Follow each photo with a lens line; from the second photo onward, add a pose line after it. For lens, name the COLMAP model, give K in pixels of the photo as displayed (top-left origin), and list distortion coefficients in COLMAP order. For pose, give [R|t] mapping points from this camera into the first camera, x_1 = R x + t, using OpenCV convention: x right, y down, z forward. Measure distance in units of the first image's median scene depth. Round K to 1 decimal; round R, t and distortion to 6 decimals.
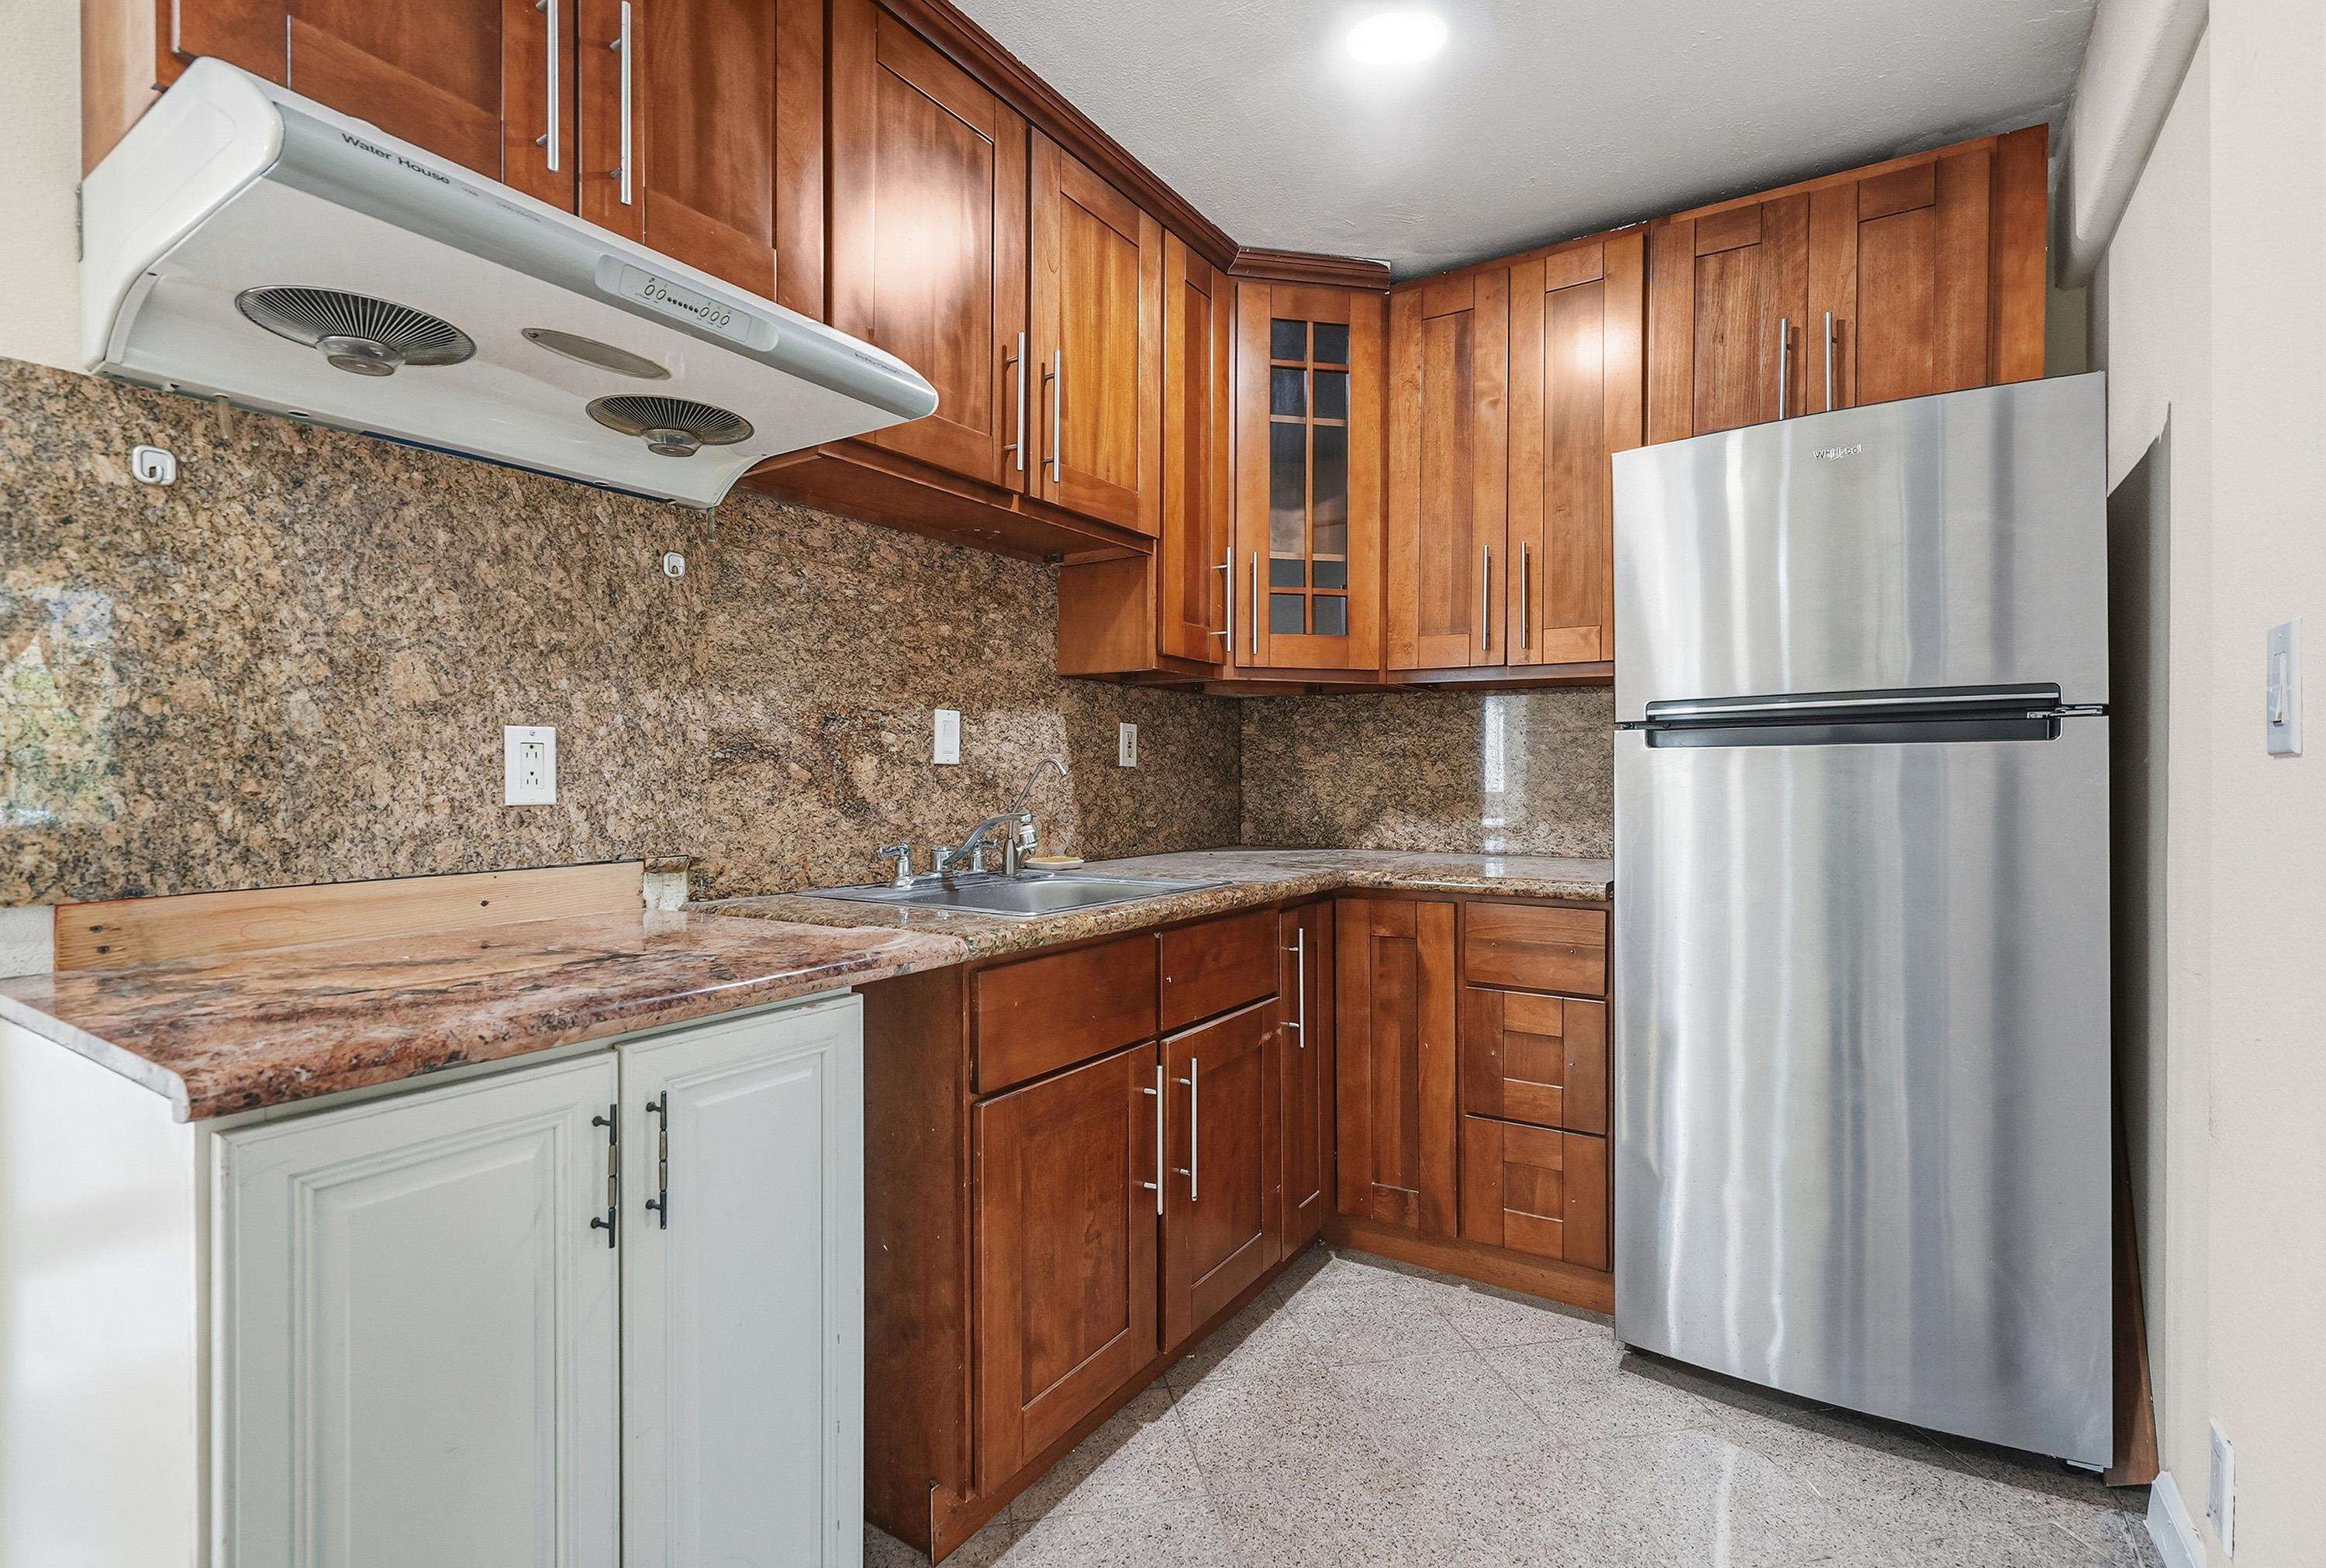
lens RADIAL K [[1073.1, 0, 1156.8], [0, 1073.1, 776.2], [0, 0, 1]] dist [-0.000409, 0.000306]
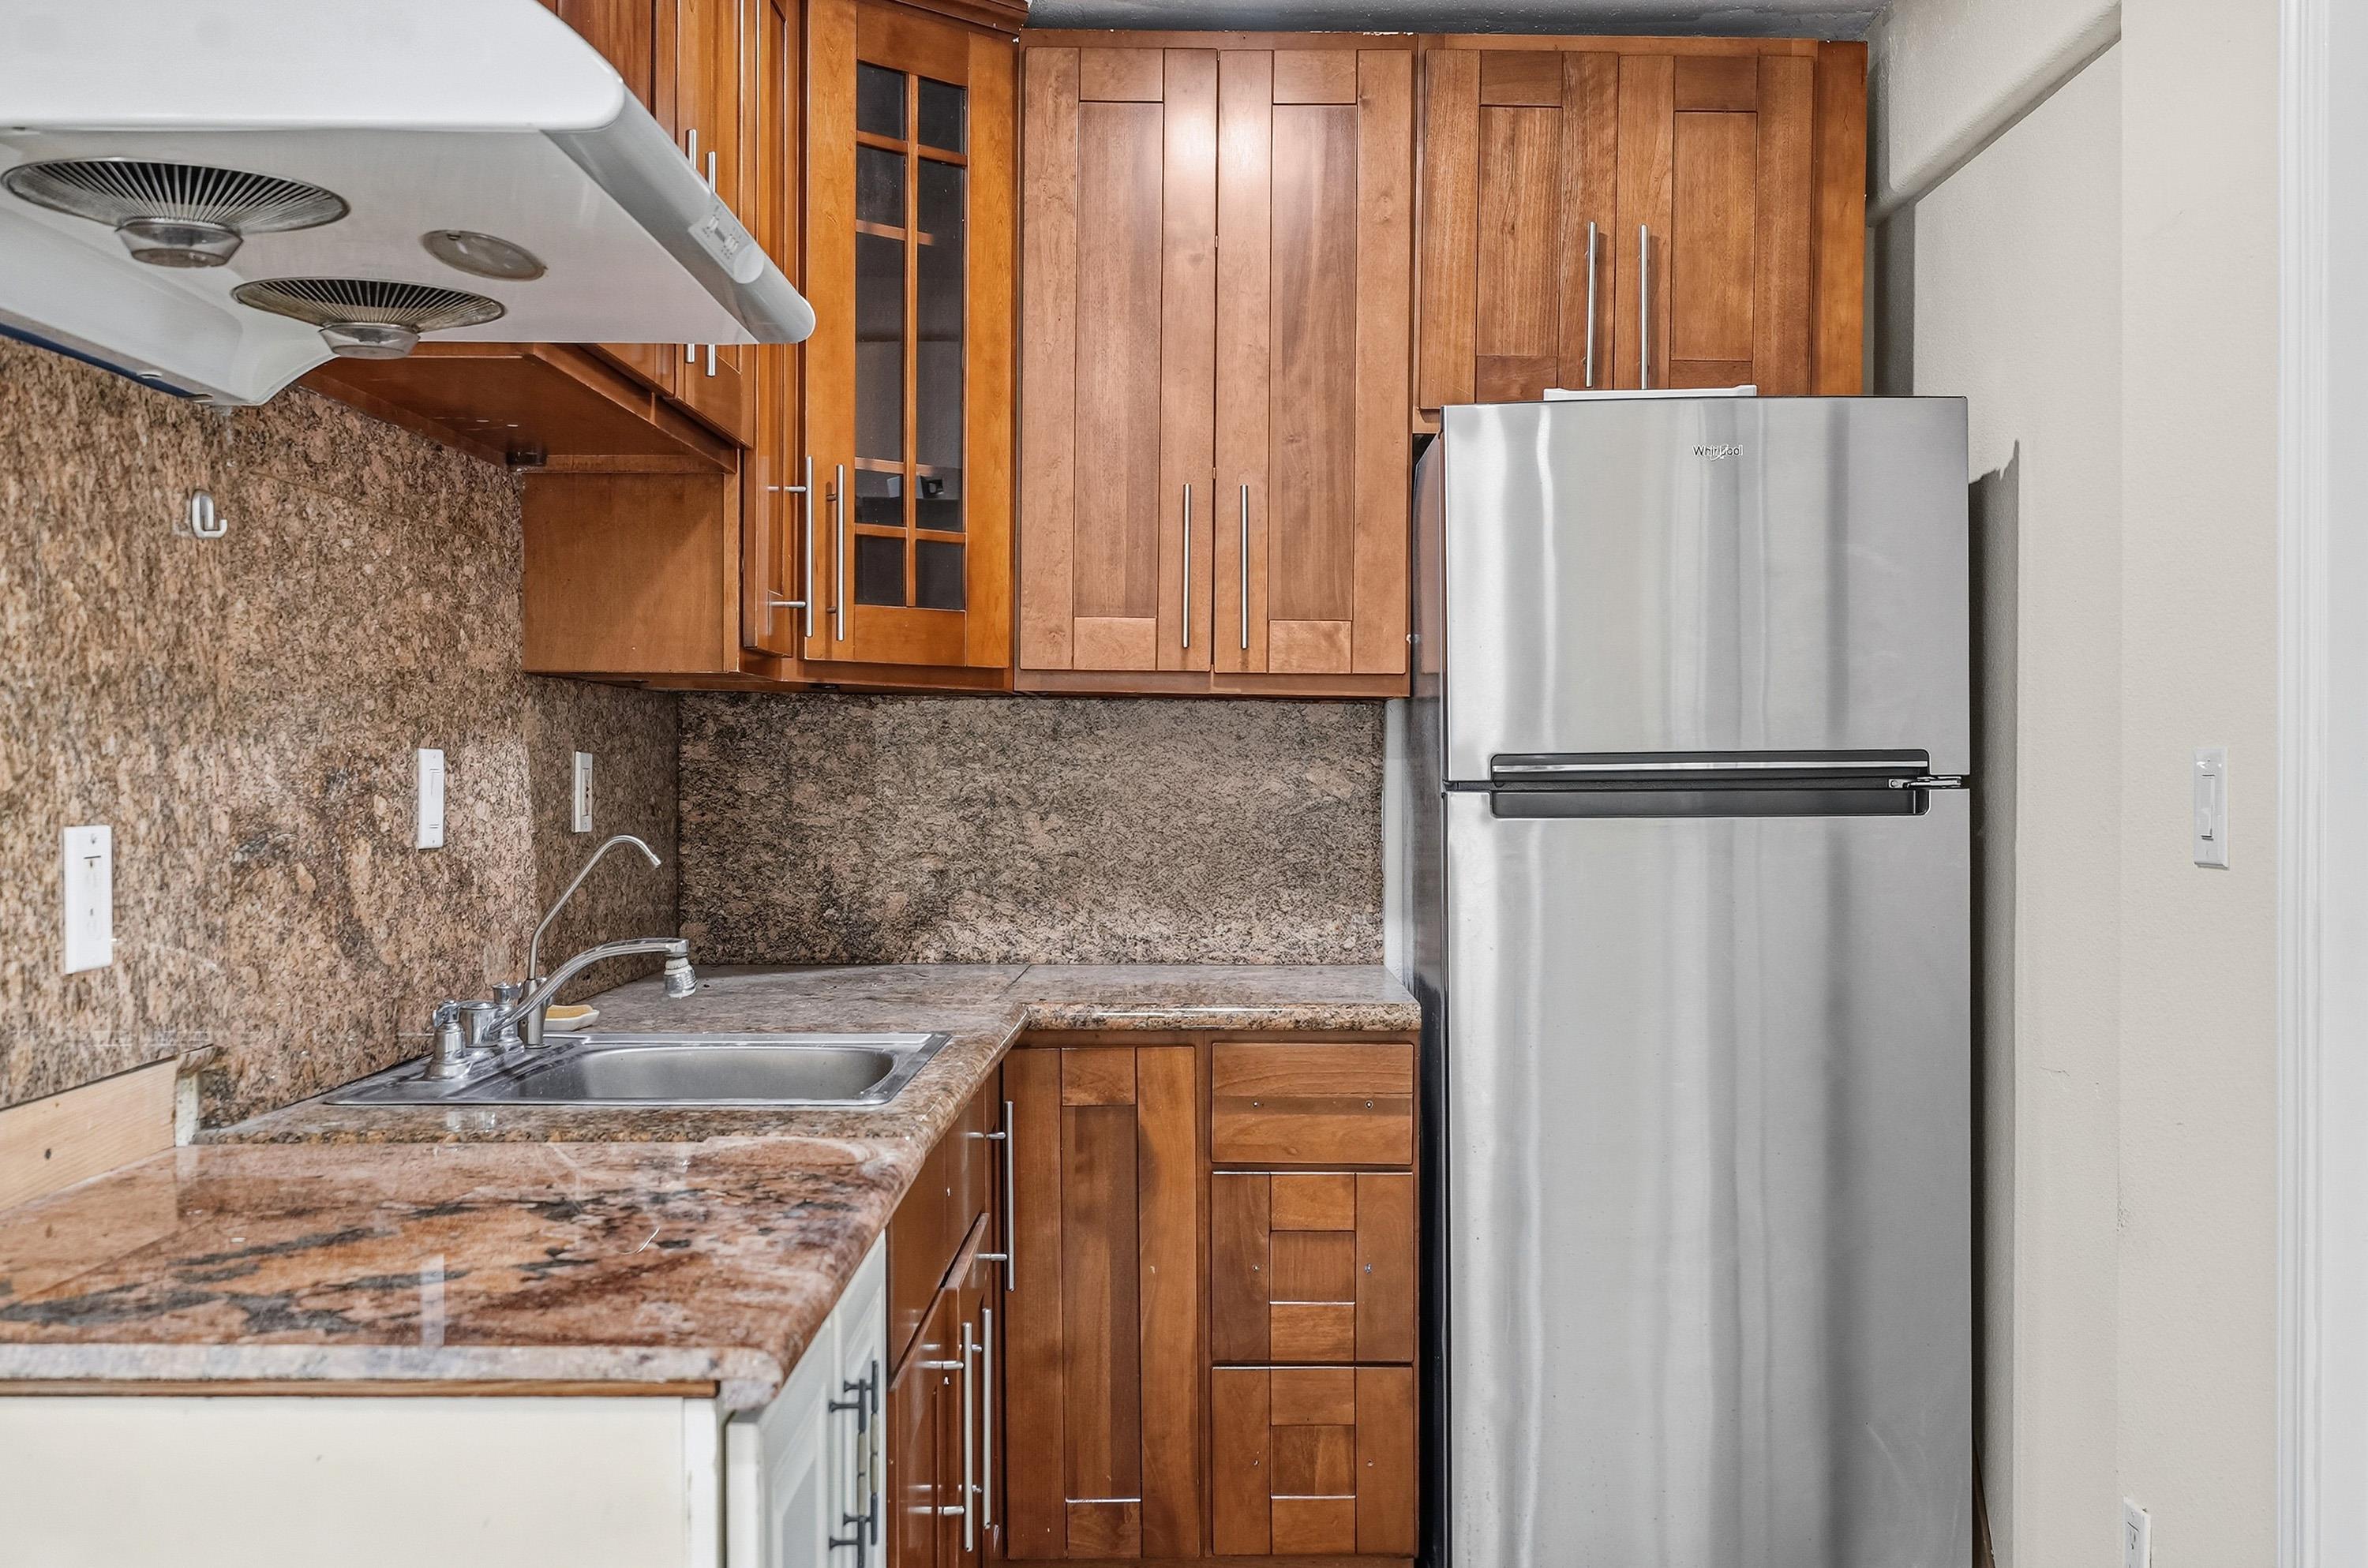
lens RADIAL K [[2441.1, 0, 1184.0], [0, 2441.1, 784.0], [0, 0, 1]] dist [0.006511, 0.005669]
pose [[0.838022, -0.002735, 0.545629, -0.658062], [-0.002663, 0.999955, 0.009103, -0.067015], [-0.545629, -0.009081, 0.837977, -0.292226]]
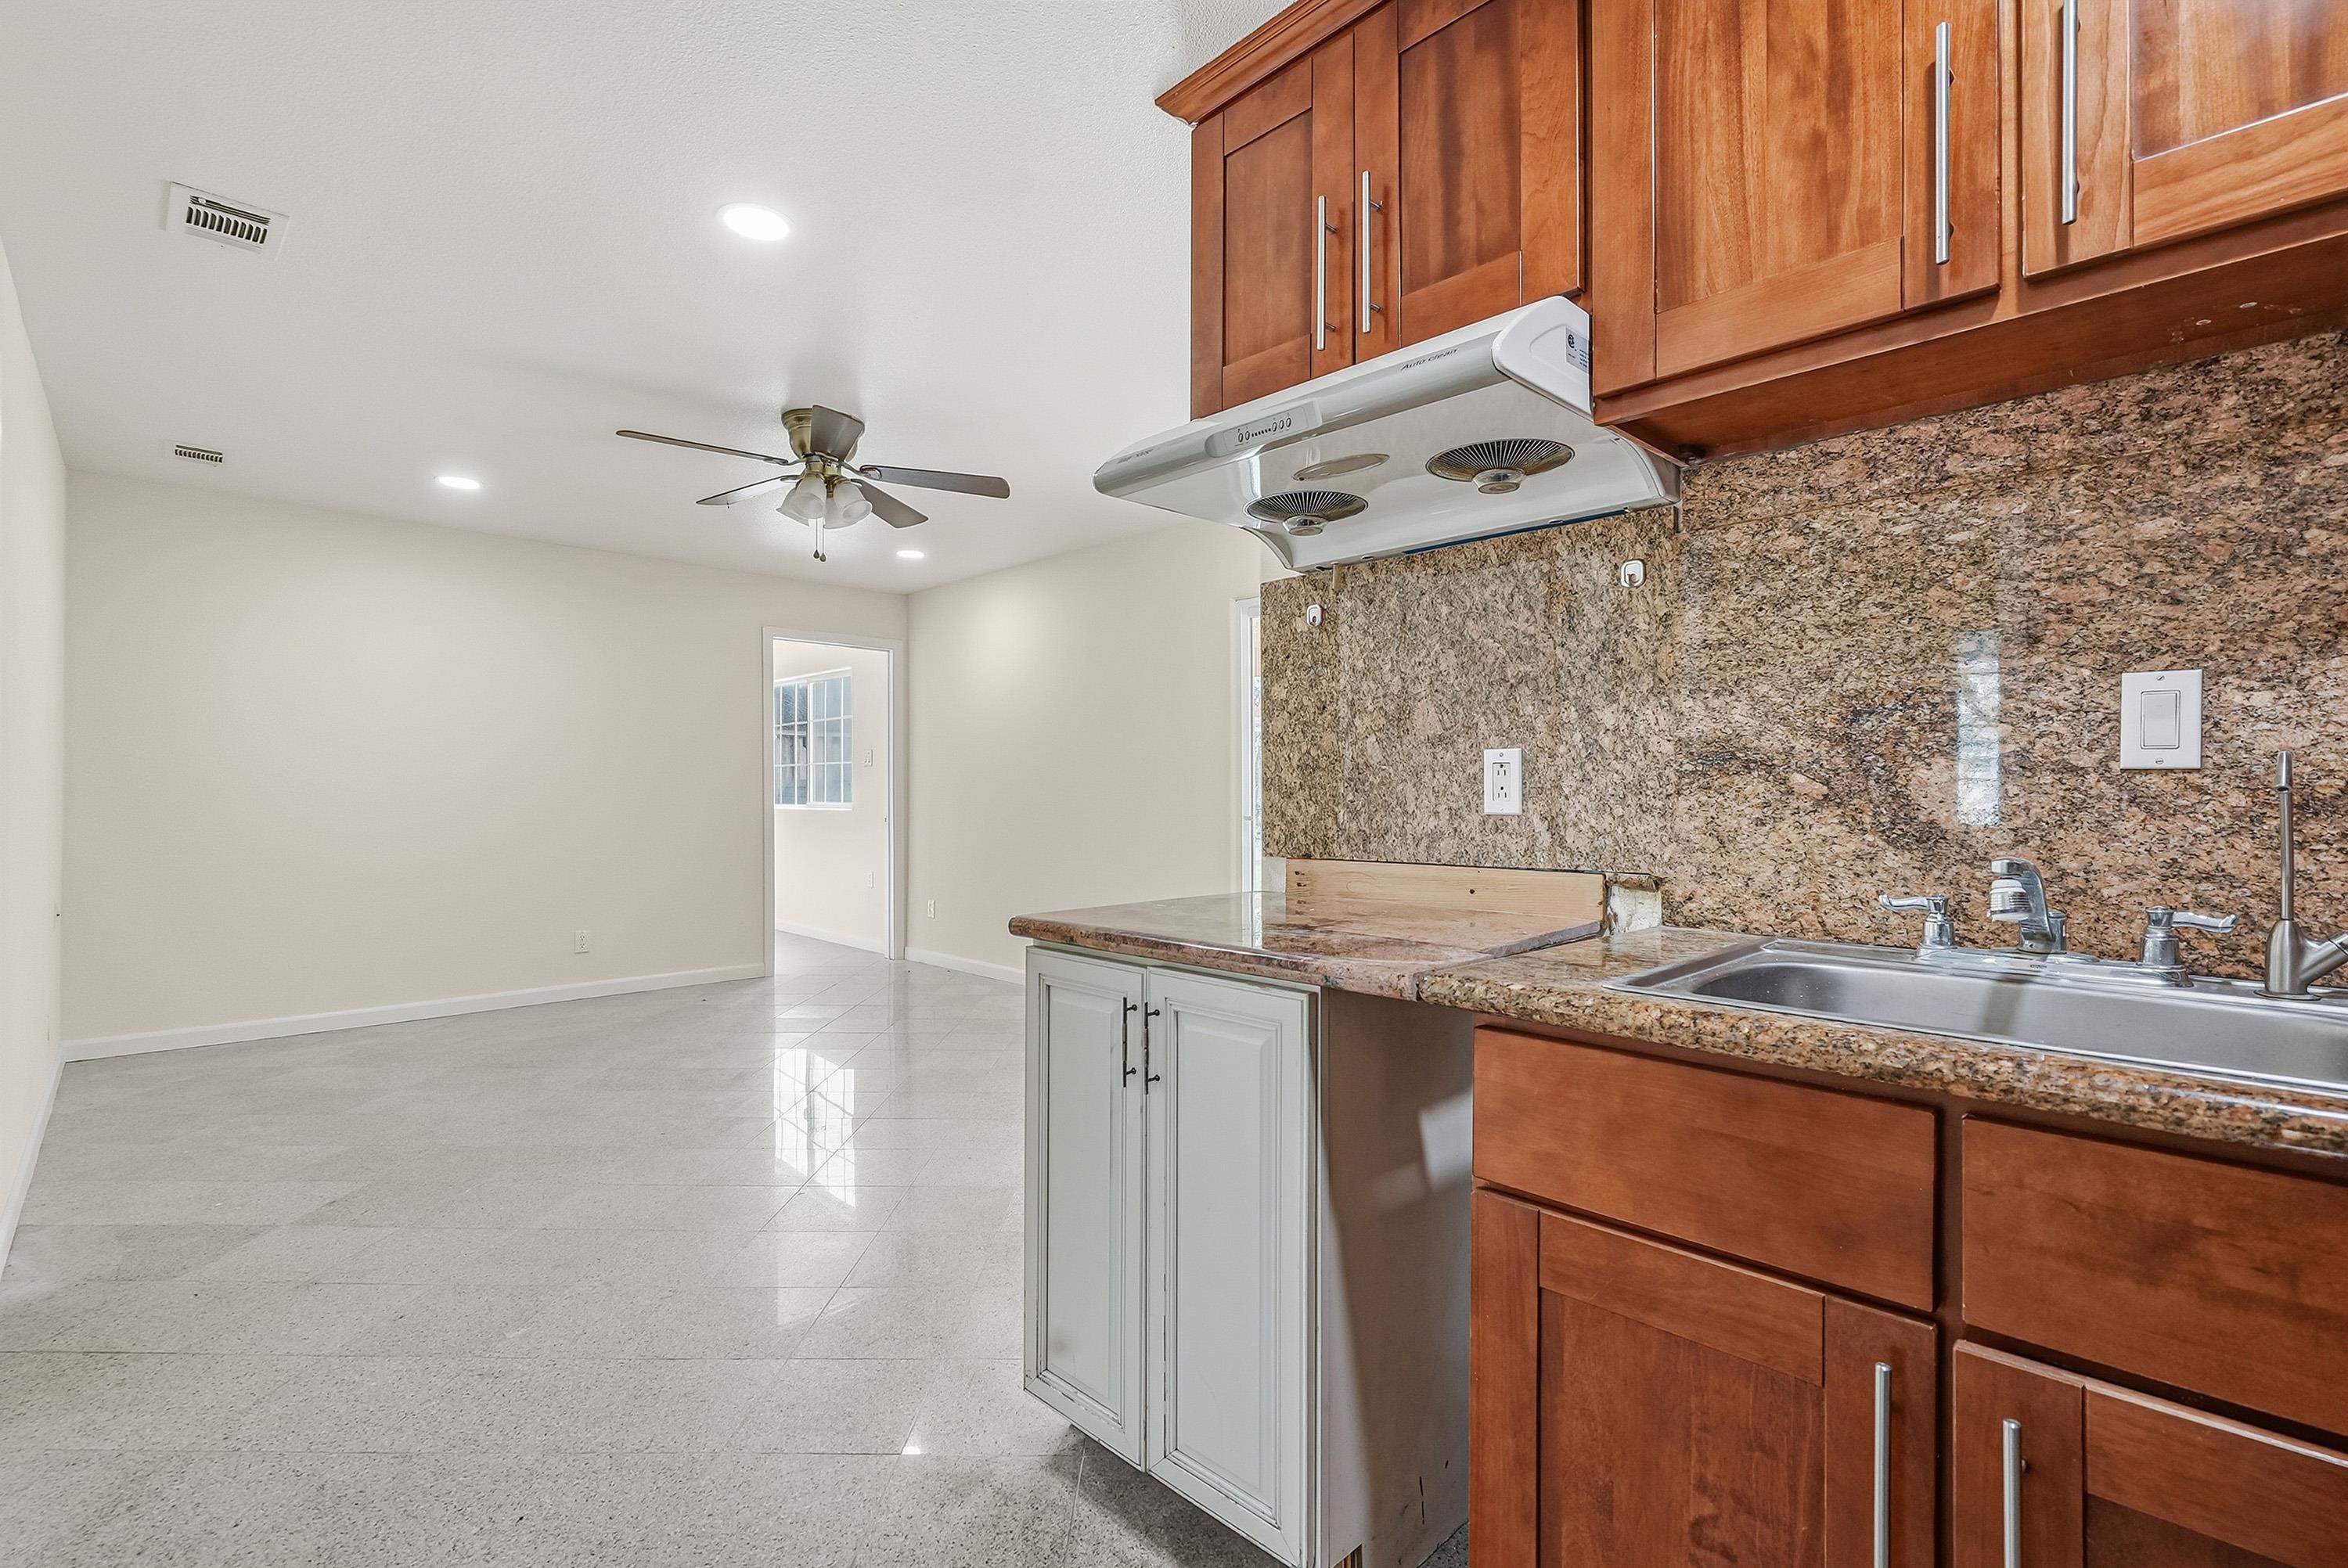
lens RADIAL K [[1064.7, 0, 1174.0], [0, 1064.7, 784.0], [0, 0, 1]] dist [-0.001729, 0.000091]
pose [[-0.214257, -0.006115, -0.976758, 0.537246], [0.000136, 0.999980, -0.006290, 0.000002], [0.976777, -0.001481, -0.214252, 0.741802]]
